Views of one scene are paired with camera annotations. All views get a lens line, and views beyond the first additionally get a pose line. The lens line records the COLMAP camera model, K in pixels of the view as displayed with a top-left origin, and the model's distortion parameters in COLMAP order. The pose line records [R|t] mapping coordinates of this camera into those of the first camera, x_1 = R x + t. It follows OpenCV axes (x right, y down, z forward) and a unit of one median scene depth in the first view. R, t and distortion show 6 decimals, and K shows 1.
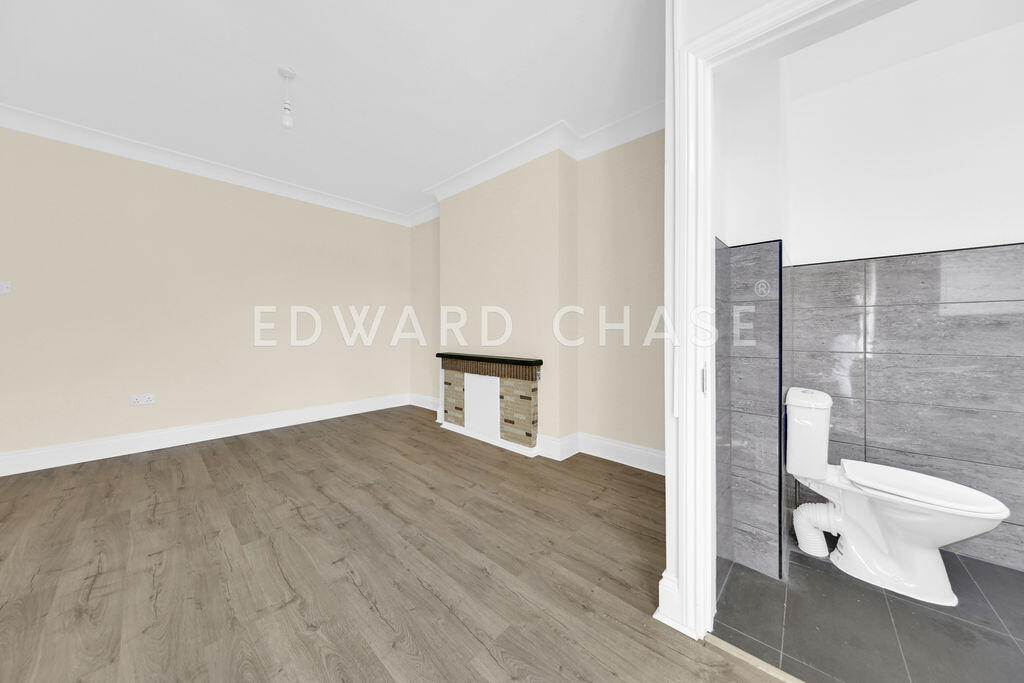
lens RADIAL K [[332.3, 0, 507.0], [0, 332.3, 337.7], [0, 0, 1]] dist [-0.009199, -0.000134]
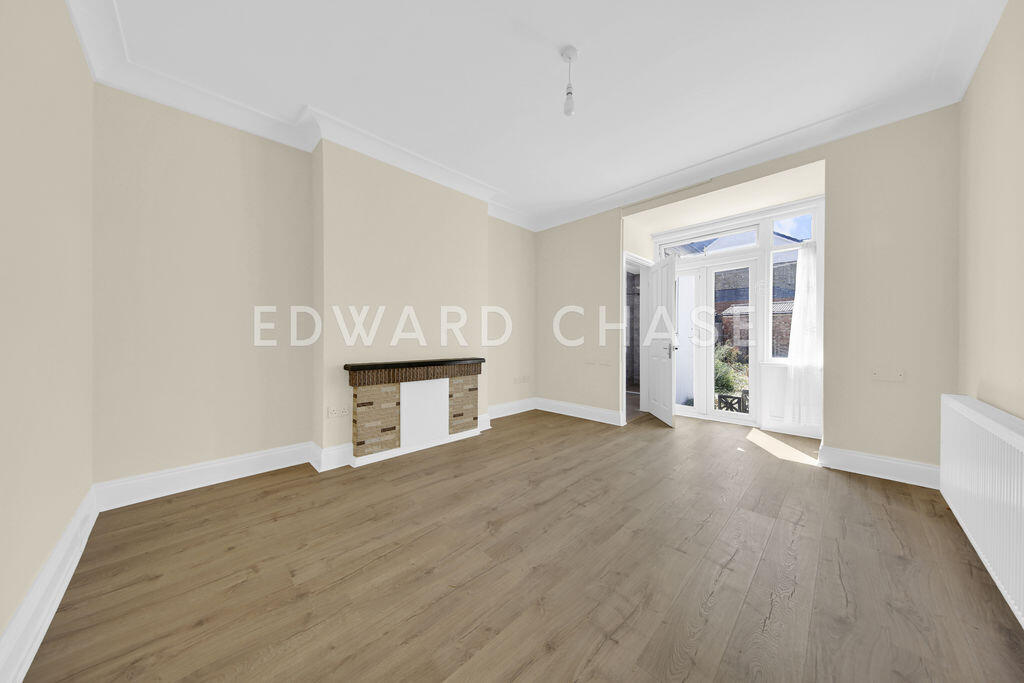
lens RADIAL K [[332.3, 0, 507.0], [0, 332.3, 337.7], [0, 0, 1]] dist [-0.009199, -0.000134]
pose [[0.059276, -0.004012, 0.998234, -1.340935], [0.025456, 0.999673, 0.002506, -0.011732], [-0.997917, 0.025262, 0.059359, 0.920554]]
